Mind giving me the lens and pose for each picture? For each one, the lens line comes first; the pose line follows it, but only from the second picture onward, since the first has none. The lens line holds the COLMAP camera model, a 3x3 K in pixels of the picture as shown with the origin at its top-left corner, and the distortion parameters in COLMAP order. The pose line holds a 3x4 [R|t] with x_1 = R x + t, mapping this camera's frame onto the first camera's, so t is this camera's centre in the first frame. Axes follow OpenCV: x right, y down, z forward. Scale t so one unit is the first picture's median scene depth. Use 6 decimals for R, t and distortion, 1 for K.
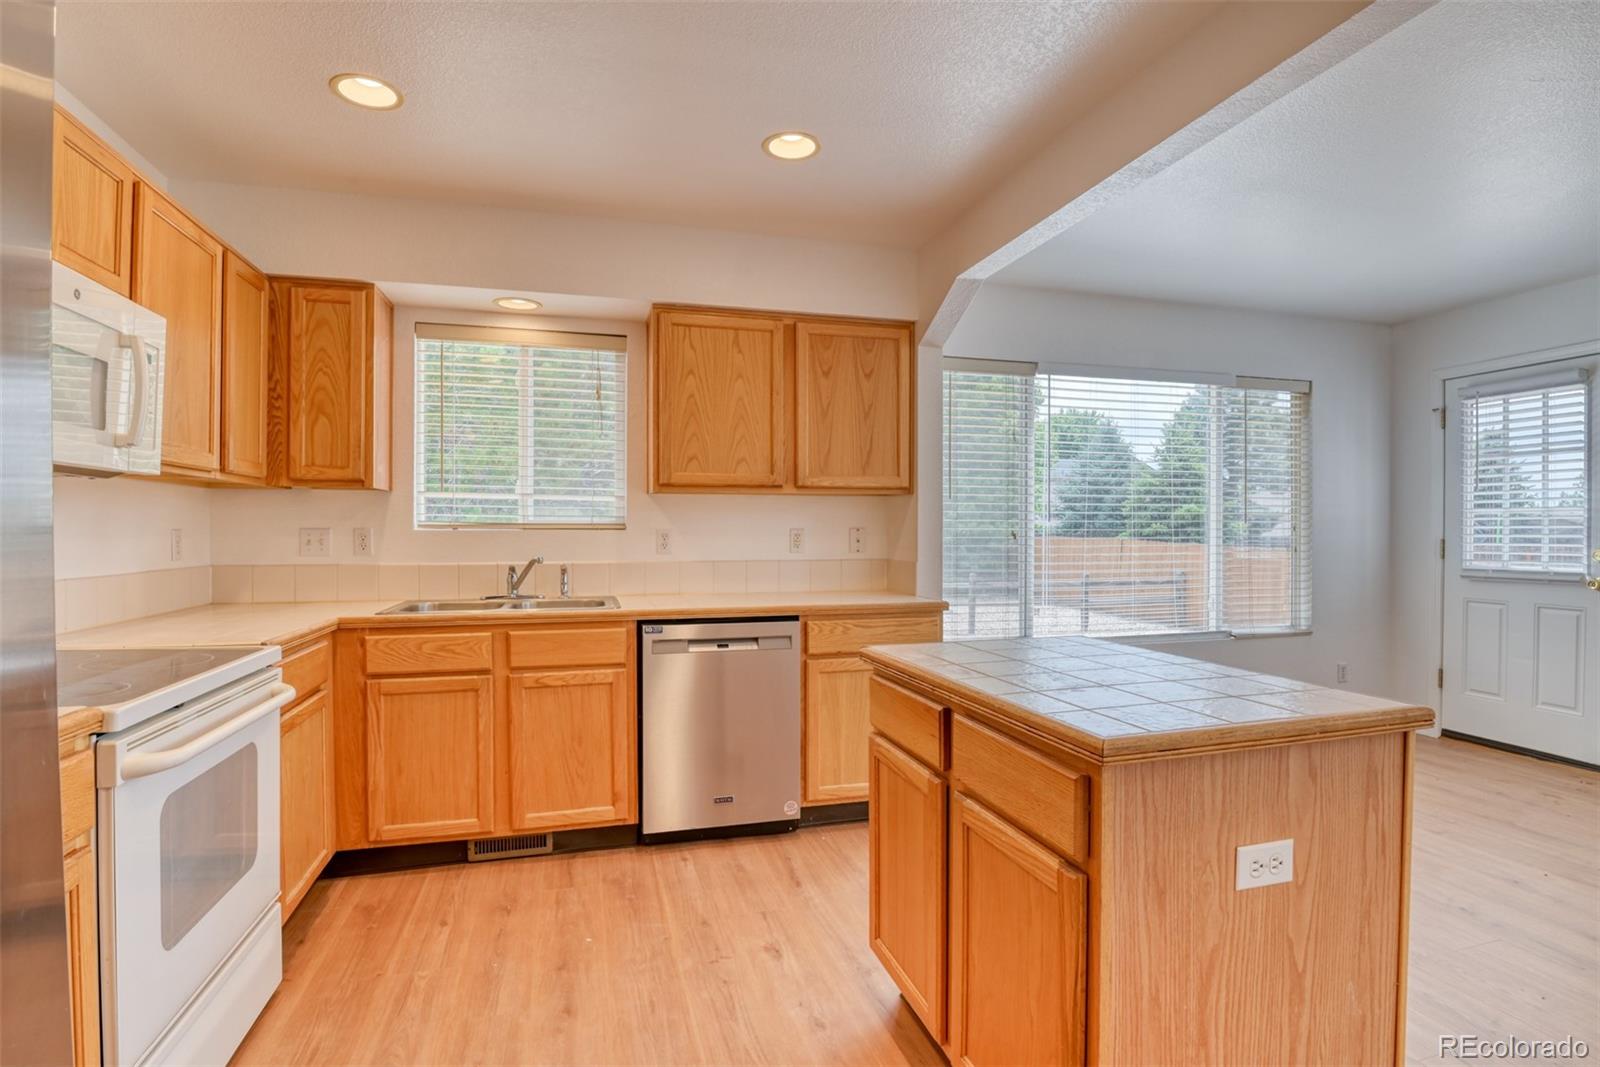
lens RADIAL K [[787.8, 0, 807.4], [0, 787.8, 530.8], [0, 0, 1]] dist [-0.027729, -0.000992]
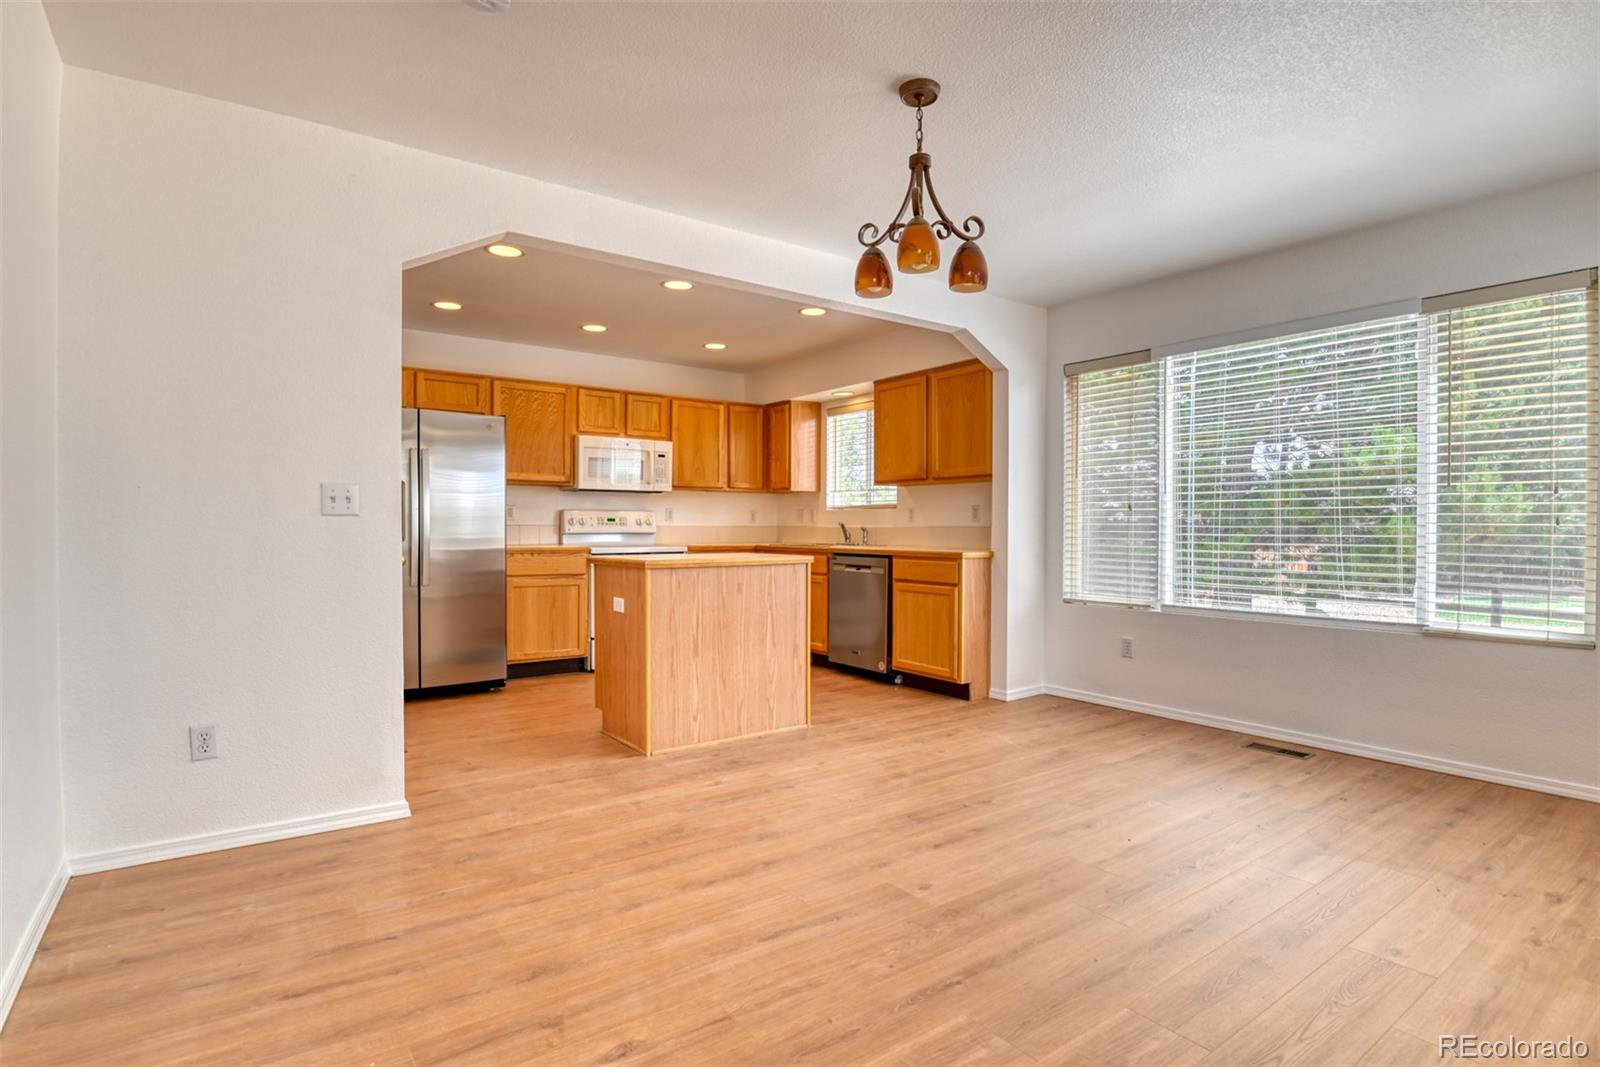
lens RADIAL K [[839.2, 0, 854.2], [0, 839.2, 525.7], [0, 0, 1]] dist [-0.004363, -0.000522]
pose [[0.386390, -0.003656, -0.922328, 1.655056], [-0.000711, 0.999991, -0.004262, 0.052791], [0.922335, 0.002303, 0.386384, 0.226213]]
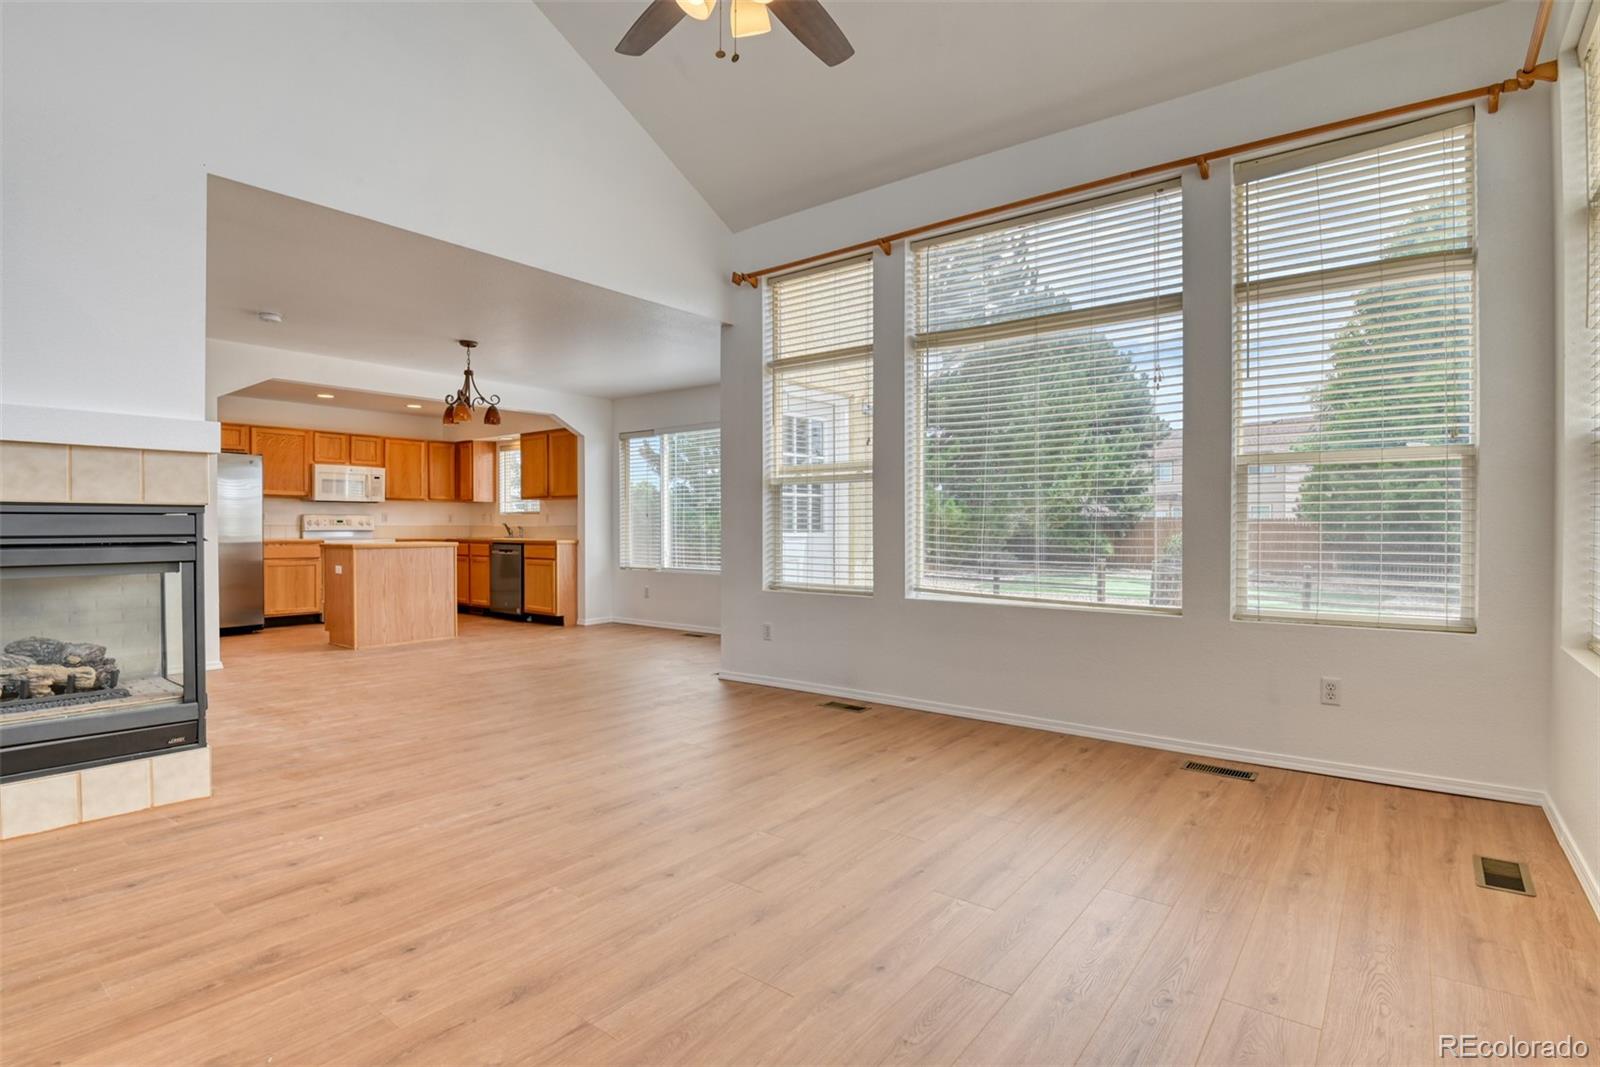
lens RADIAL K [[787.8, 0, 807.4], [0, 787.8, 530.8], [0, 0, 1]] dist [-0.027729, -0.000992]
pose [[0.595836, 0.001864, -0.803104, 2.806762], [0.001834, 0.999992, 0.003681, 0.056448], [0.803104, -0.003667, 0.595828, 0.150286]]
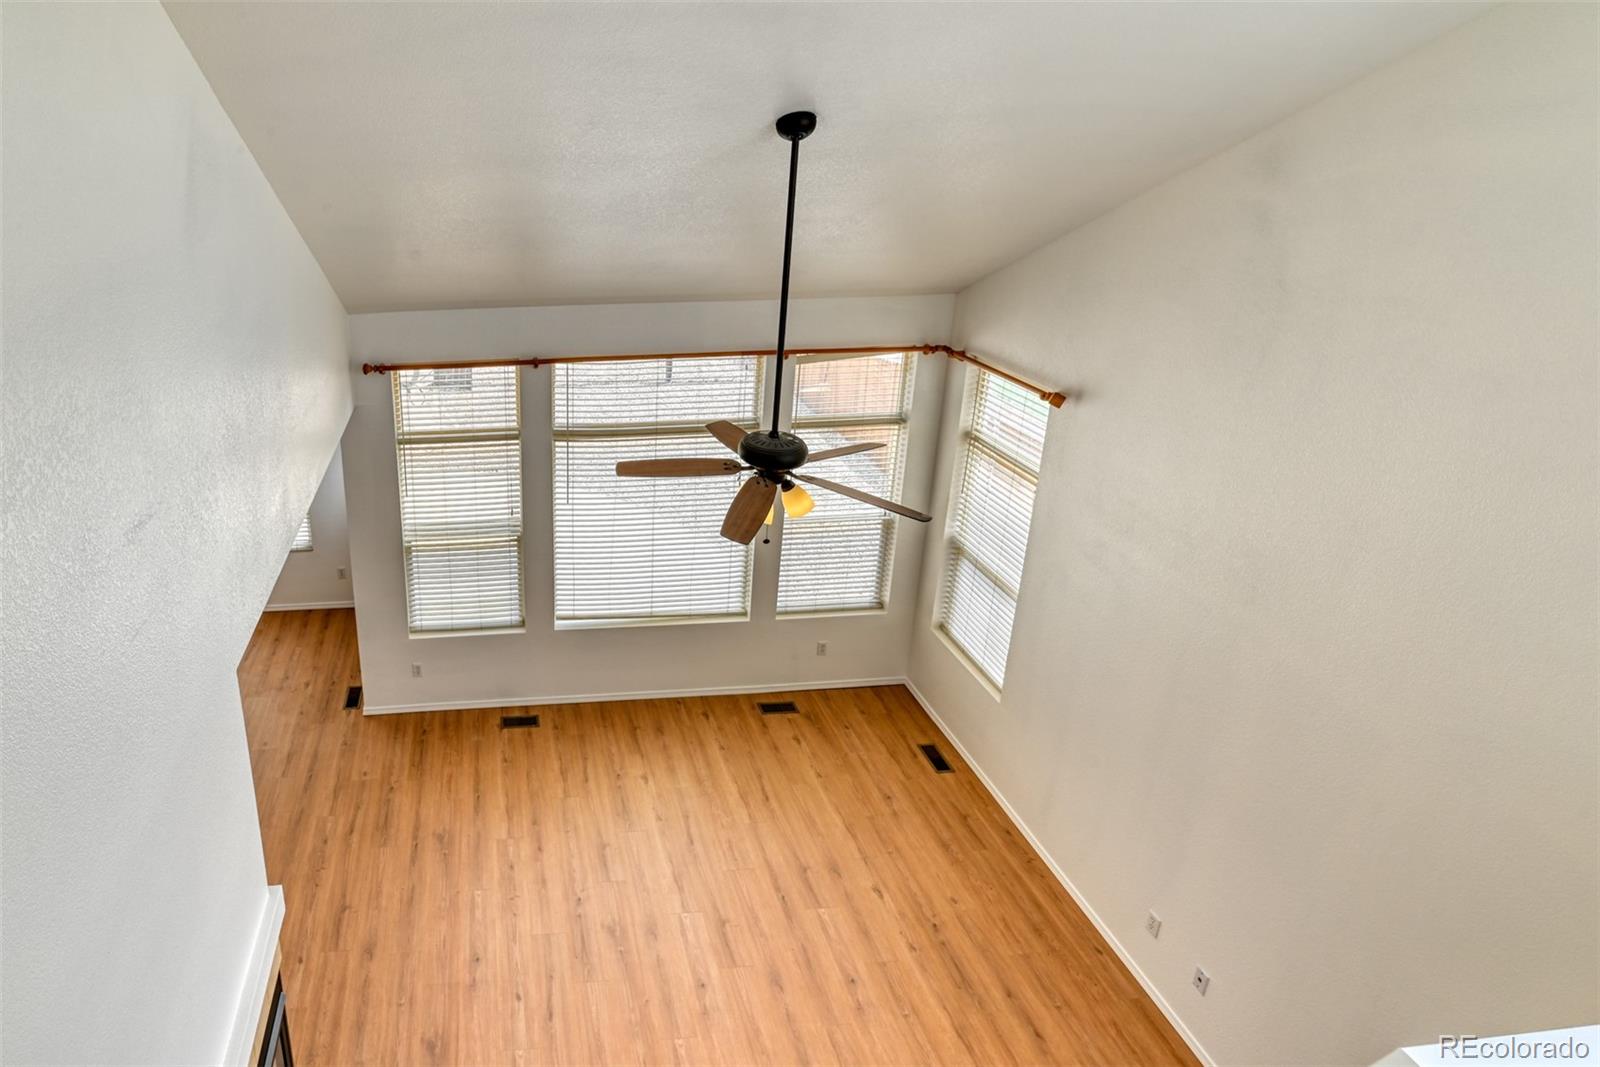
lens RADIAL K [[853.9, 0, 531.1], [0, 853.9, 380.9], [0, 0, 1]] dist [-0.013765, -0.000279]
pose [[0.976945, 0.042041, -0.209310, 2.080644], [0.017779, 0.960992, 0.276005, -0.969468], [0.212748, -0.273363, 0.938089, -0.614504]]
